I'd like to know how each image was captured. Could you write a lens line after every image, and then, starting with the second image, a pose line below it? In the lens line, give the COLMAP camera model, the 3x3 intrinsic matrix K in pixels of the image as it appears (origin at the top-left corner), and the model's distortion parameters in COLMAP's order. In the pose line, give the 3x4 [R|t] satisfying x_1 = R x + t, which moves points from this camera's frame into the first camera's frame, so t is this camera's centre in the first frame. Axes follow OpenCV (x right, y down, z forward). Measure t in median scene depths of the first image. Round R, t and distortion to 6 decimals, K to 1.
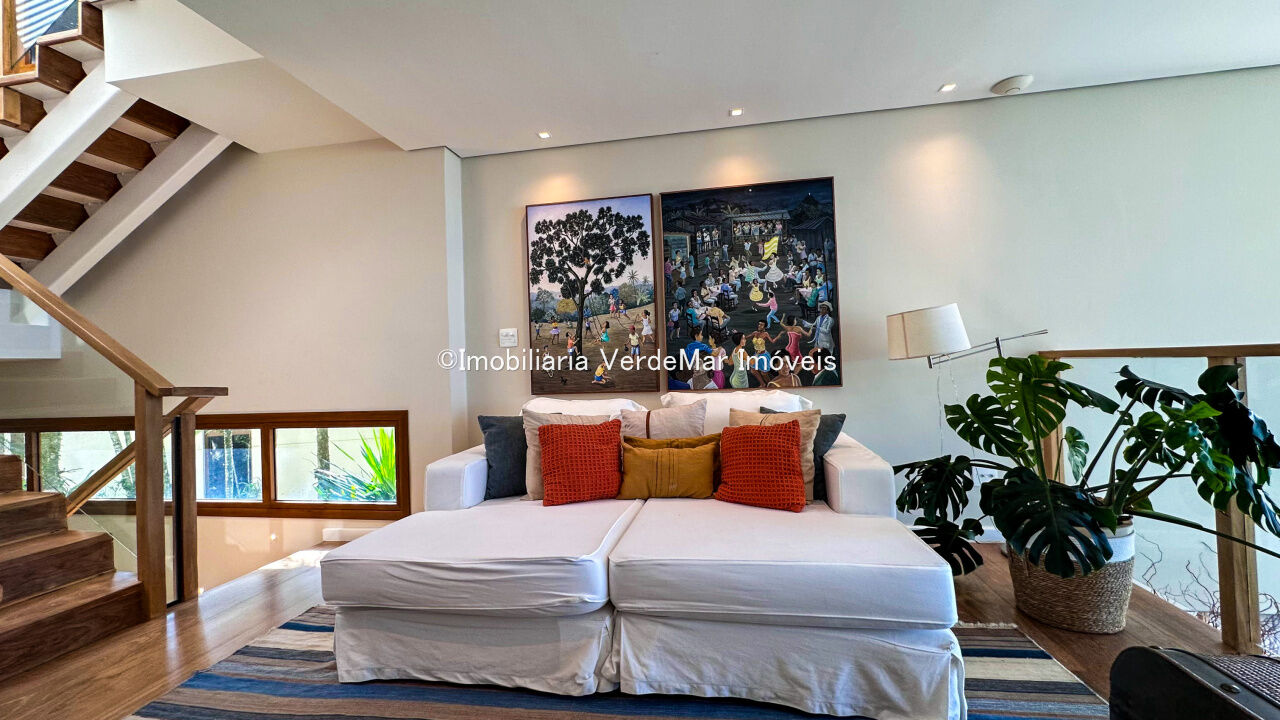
lens RADIAL K [[524.8, 0, 637.0], [0, 524.8, 358.2], [0, 0, 1]] dist [0.001665, -0.000342]
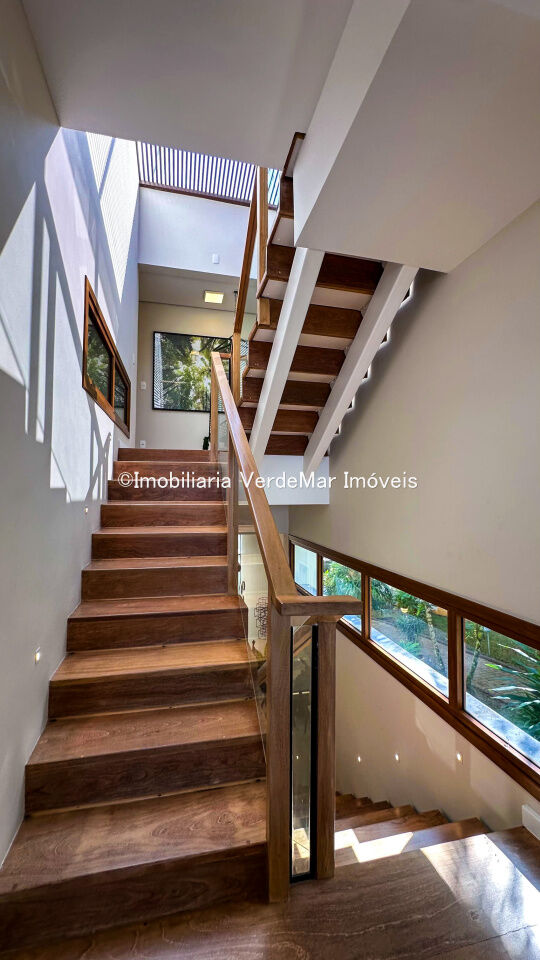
lens RADIAL K [[393.6, 0, 266.3], [0, 393.6, 478.3], [0, 0, 1]] dist [0.001665, -0.000342]
pose [[0.395585, 0.000092, -0.918429, -0.348884], [-0.004622, 0.999988, -0.001891, -0.089374], [0.918418, 0.004993, 0.395581, 0.652193]]
